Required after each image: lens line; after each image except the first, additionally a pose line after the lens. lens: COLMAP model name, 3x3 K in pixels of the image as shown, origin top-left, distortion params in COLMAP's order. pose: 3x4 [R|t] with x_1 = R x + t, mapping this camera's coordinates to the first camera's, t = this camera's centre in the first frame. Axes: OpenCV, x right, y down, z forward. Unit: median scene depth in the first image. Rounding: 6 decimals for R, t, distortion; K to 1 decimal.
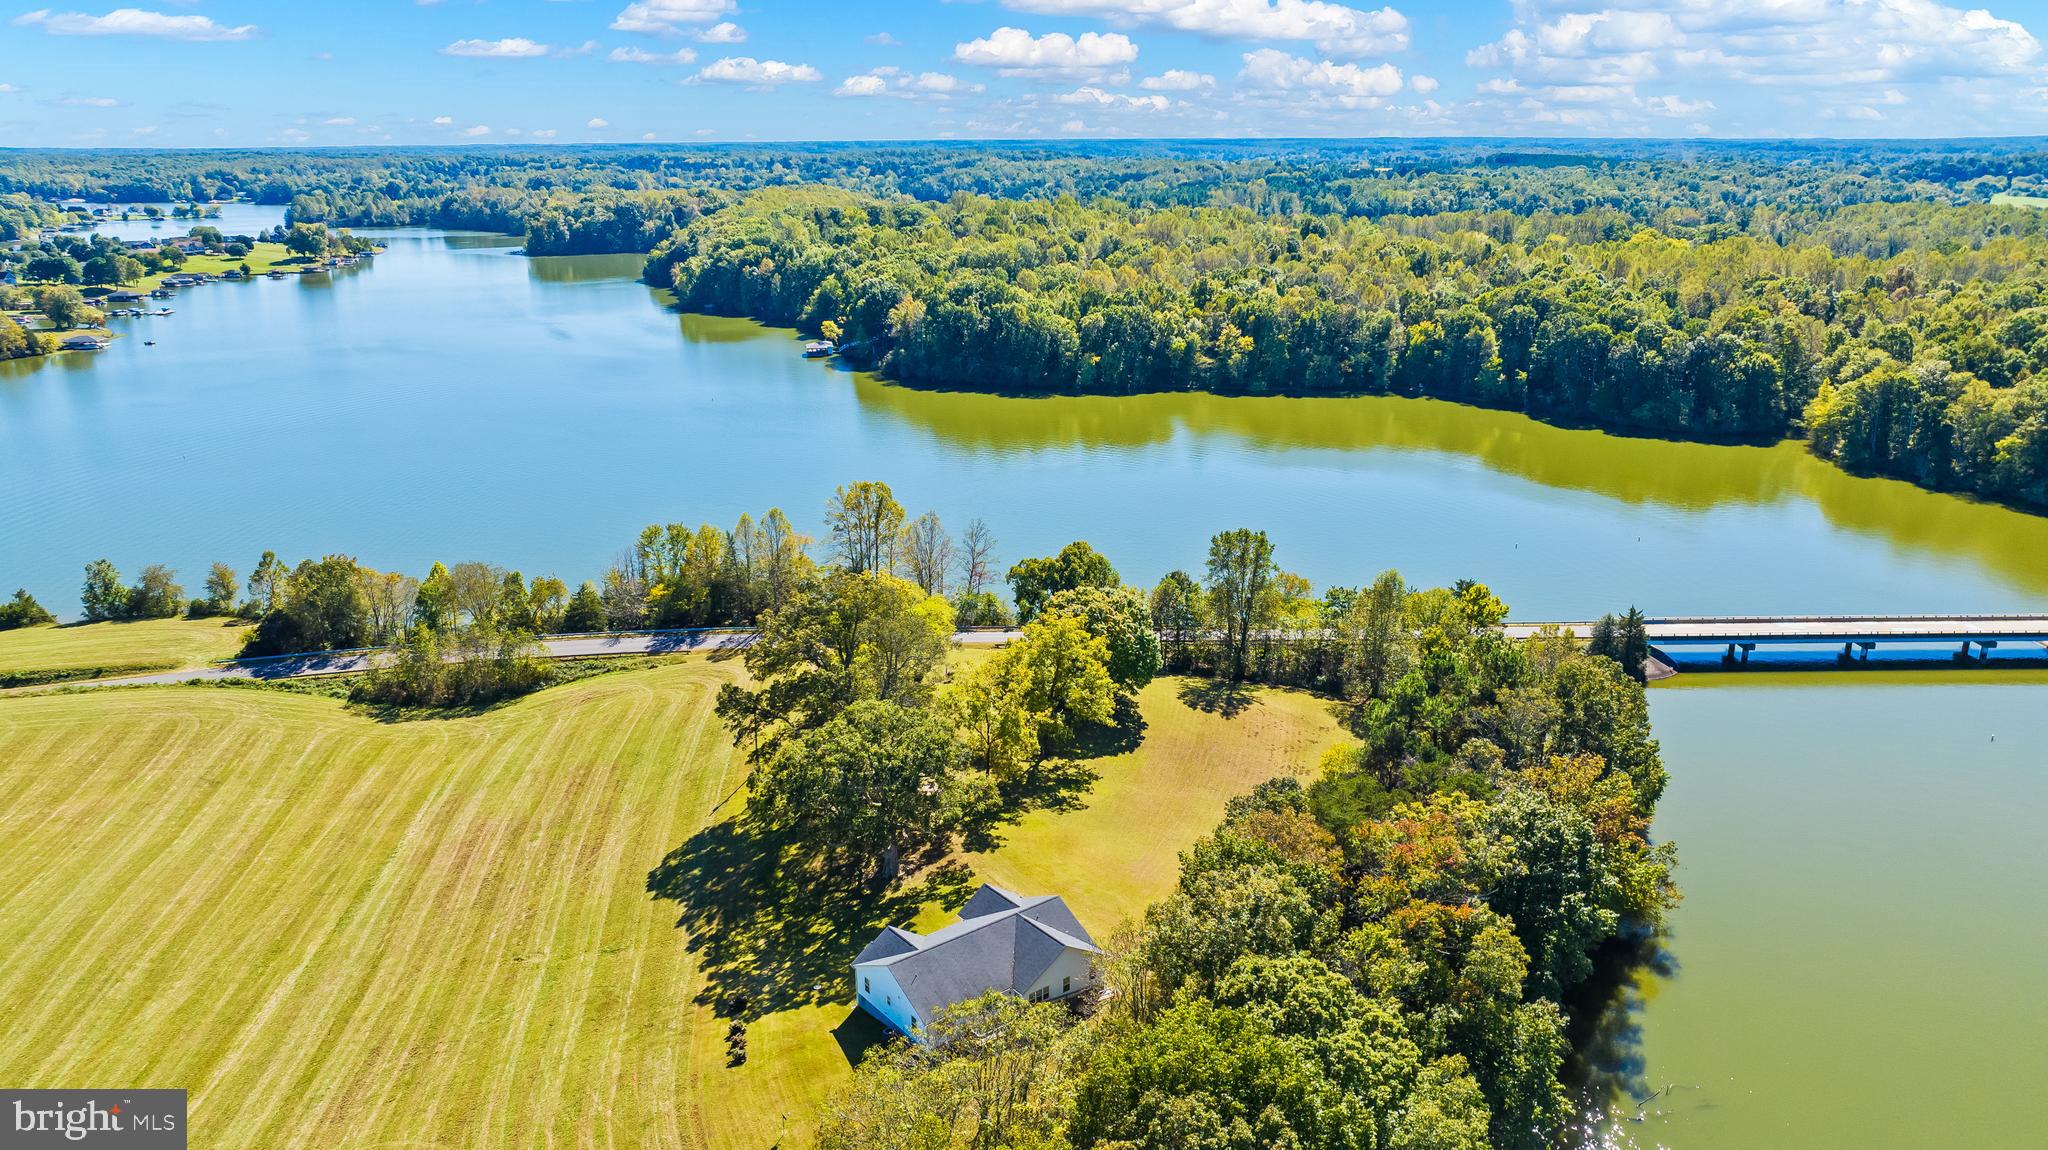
lens RADIAL K [[1443.7, 0, 1024.0], [0, 1443.7, 575.0], [0, 0, 1]] dist [-0.033555, 0.000826]
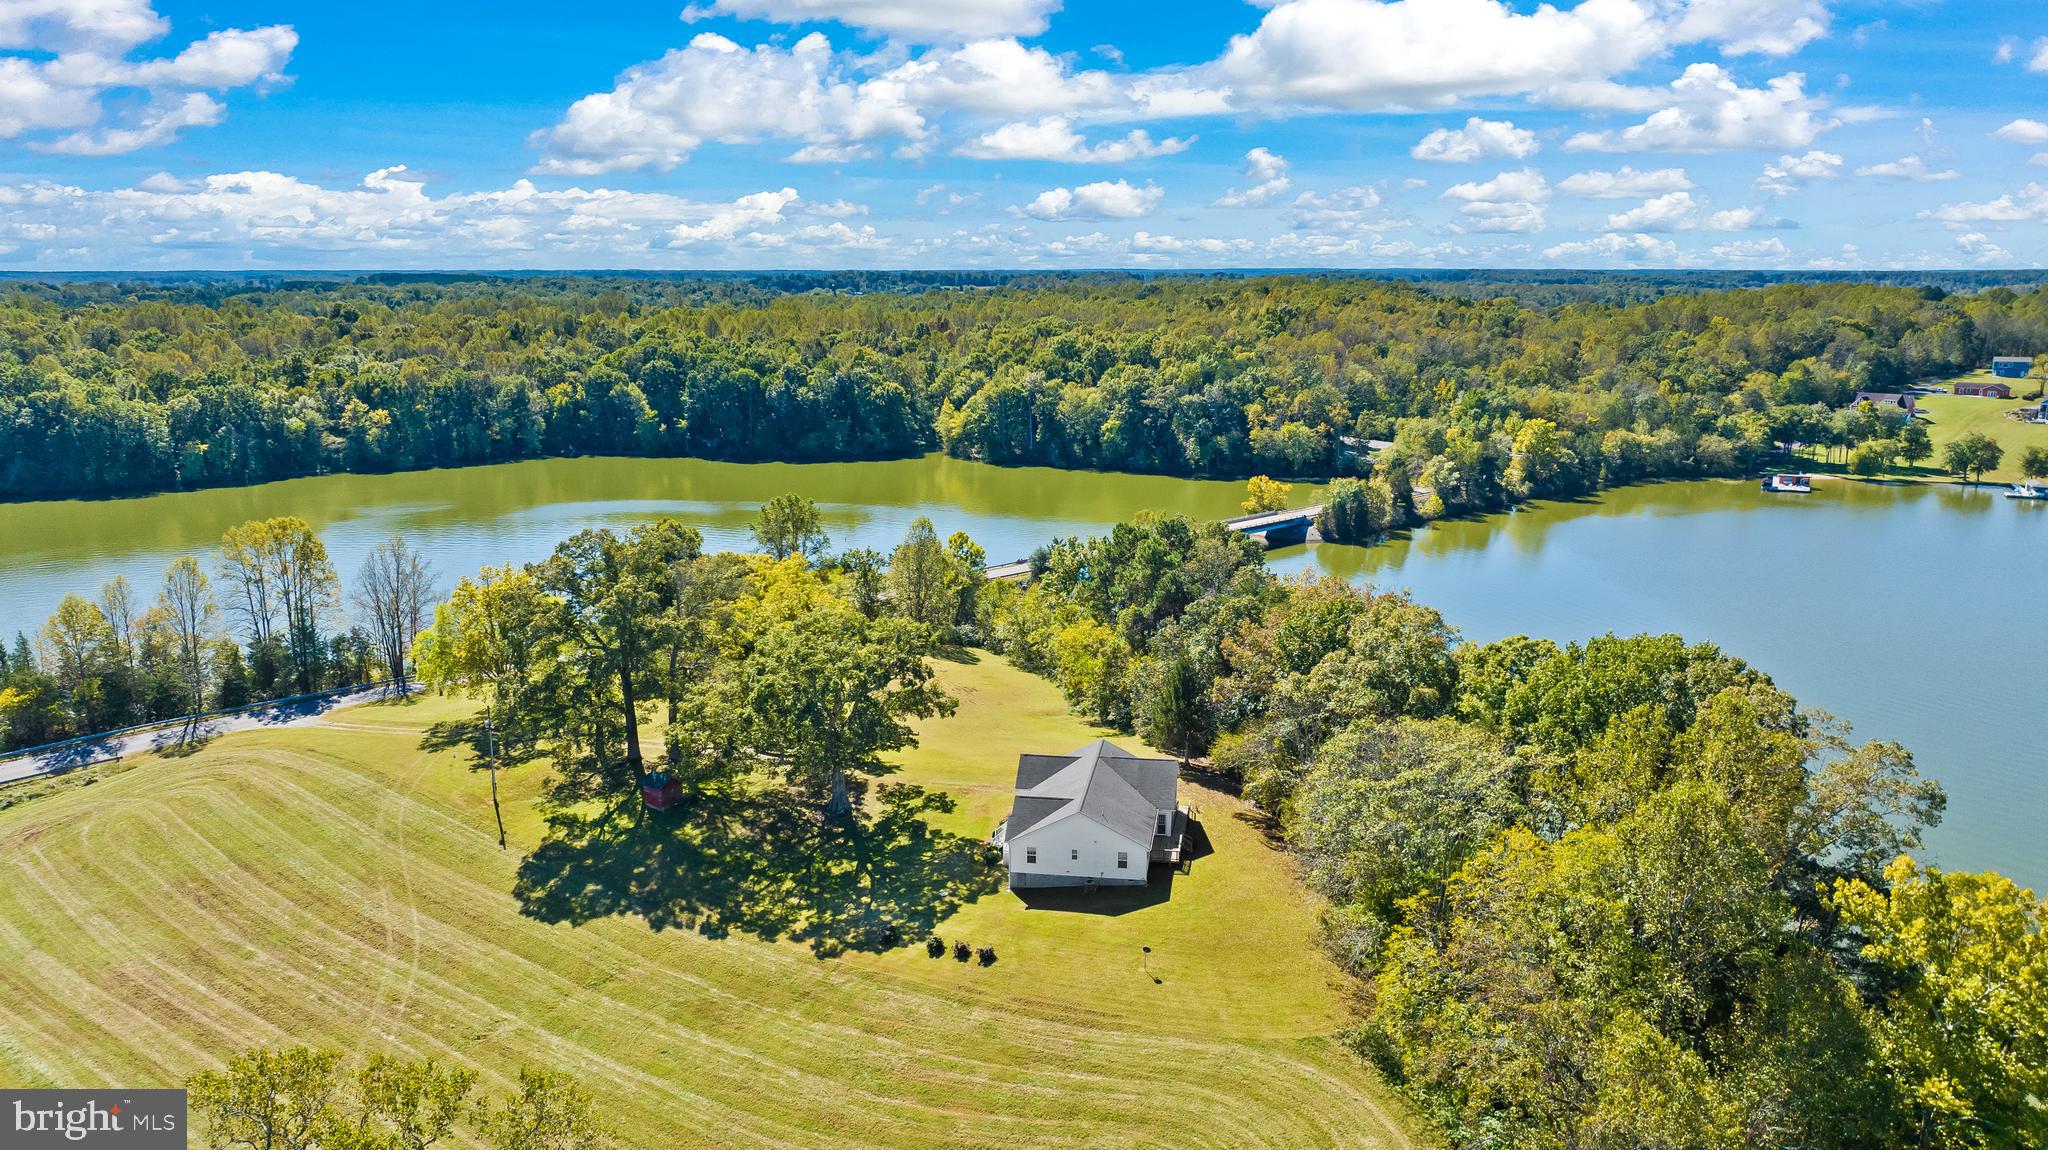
lens RADIAL K [[1466.5, 0, 1032.4], [0, 1466.5, 578.1], [0, 0, 1]] dist [-0.017957, 0.005393]
pose [[0.727520, -0.136918, 0.672286, -0.199078], [0.196679, 0.980380, -0.013173, 0.034092], [-0.657292, 0.141808, 0.740174, 0.076840]]
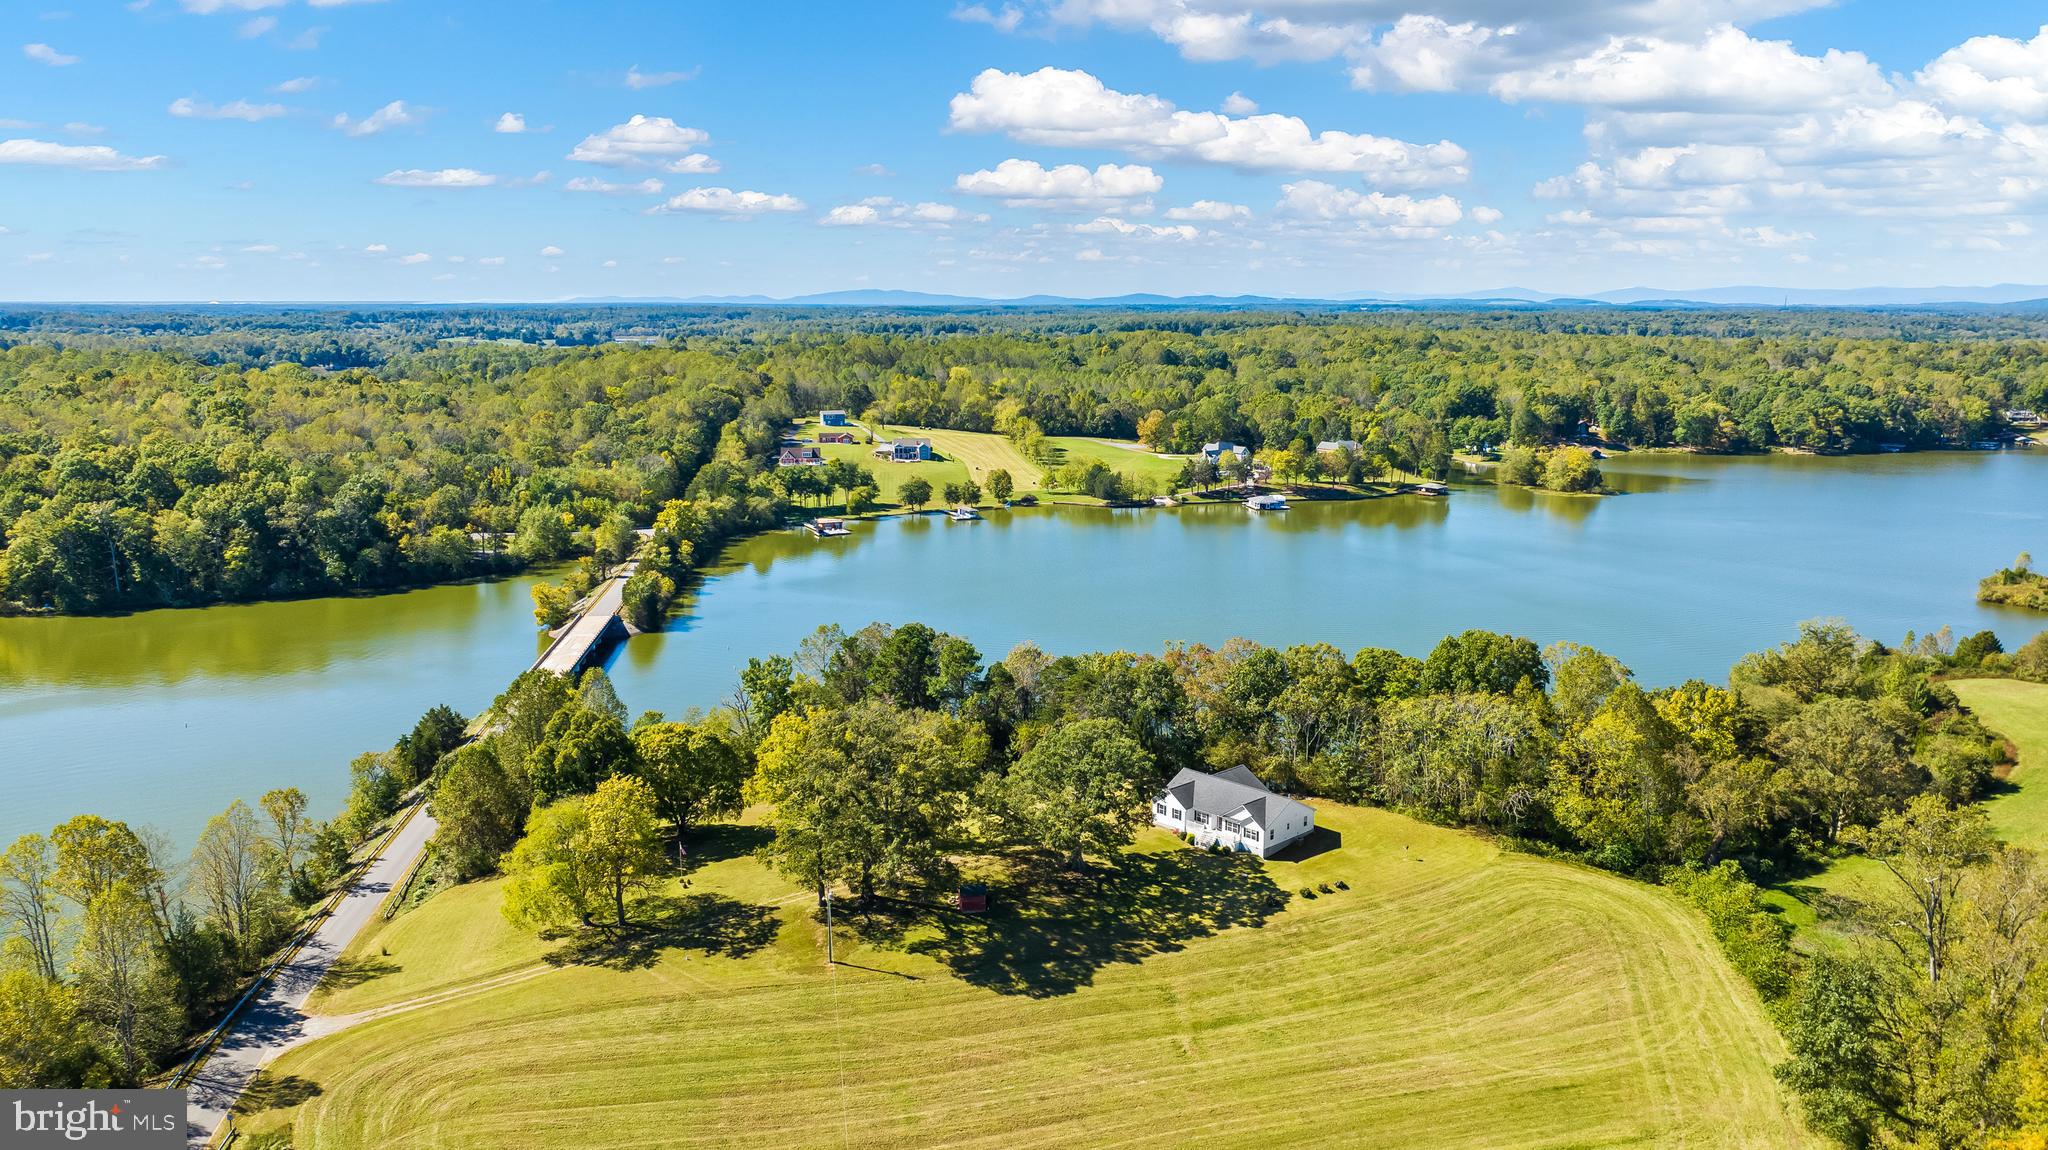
lens RADIAL K [[1466.5, 0, 1032.4], [0, 1466.5, 578.1], [0, 0, 1]] dist [-0.017957, 0.005393]
pose [[-0.103958, -0.179110, 0.978321, -0.429452], [0.289076, 0.935745, 0.202032, -0.098291], [-0.951645, 0.303812, -0.045502, 0.340731]]
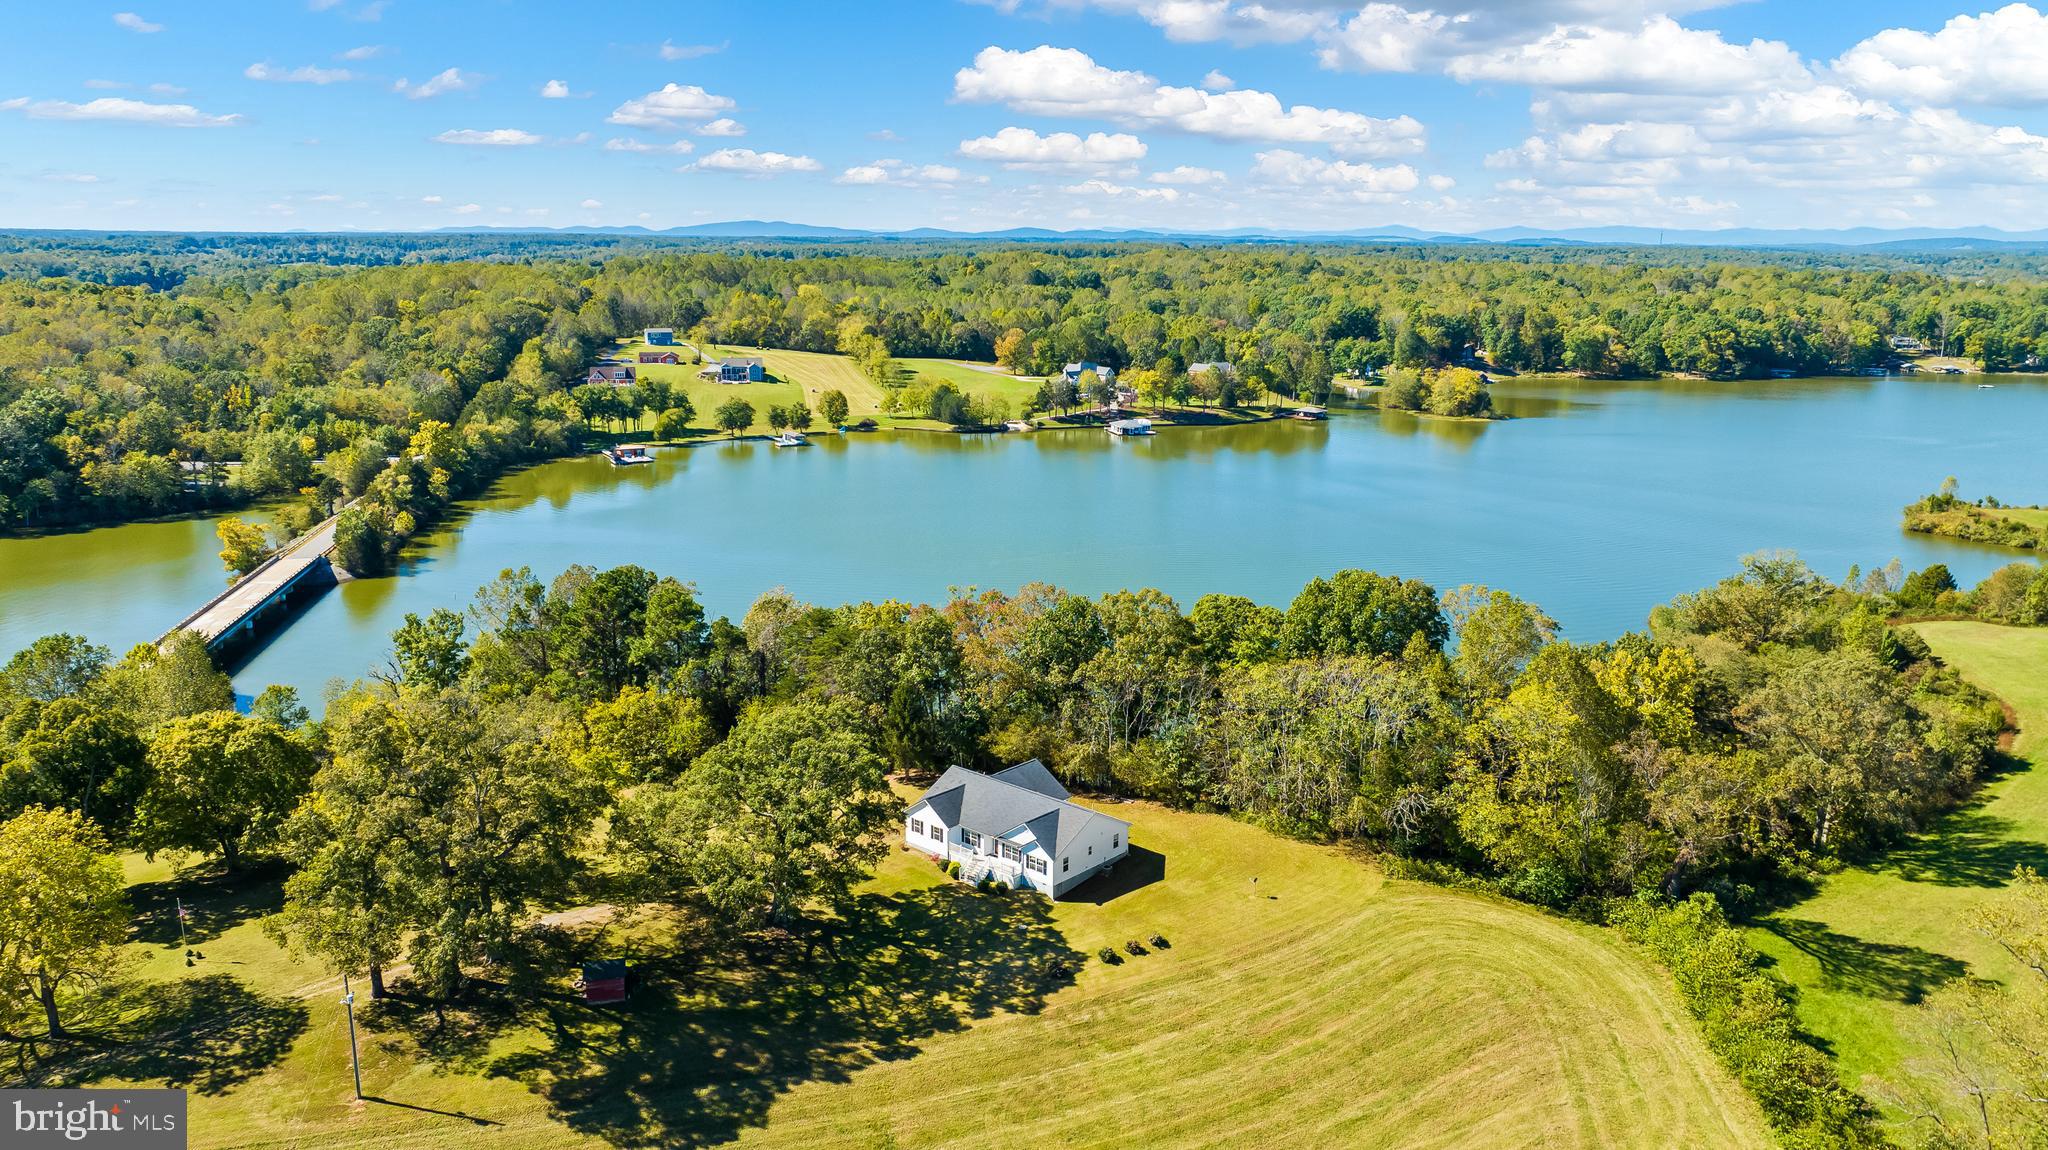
lens RADIAL K [[1466.5, 0, 1032.4], [0, 1466.5, 578.1], [0, 0, 1]] dist [-0.017957, 0.005393]
pose [[-0.178274, -0.219325, 0.959226, -0.305082], [0.277927, 0.923925, 0.262907, -0.056419], [-0.943915, 0.313464, -0.103755, 0.296501]]
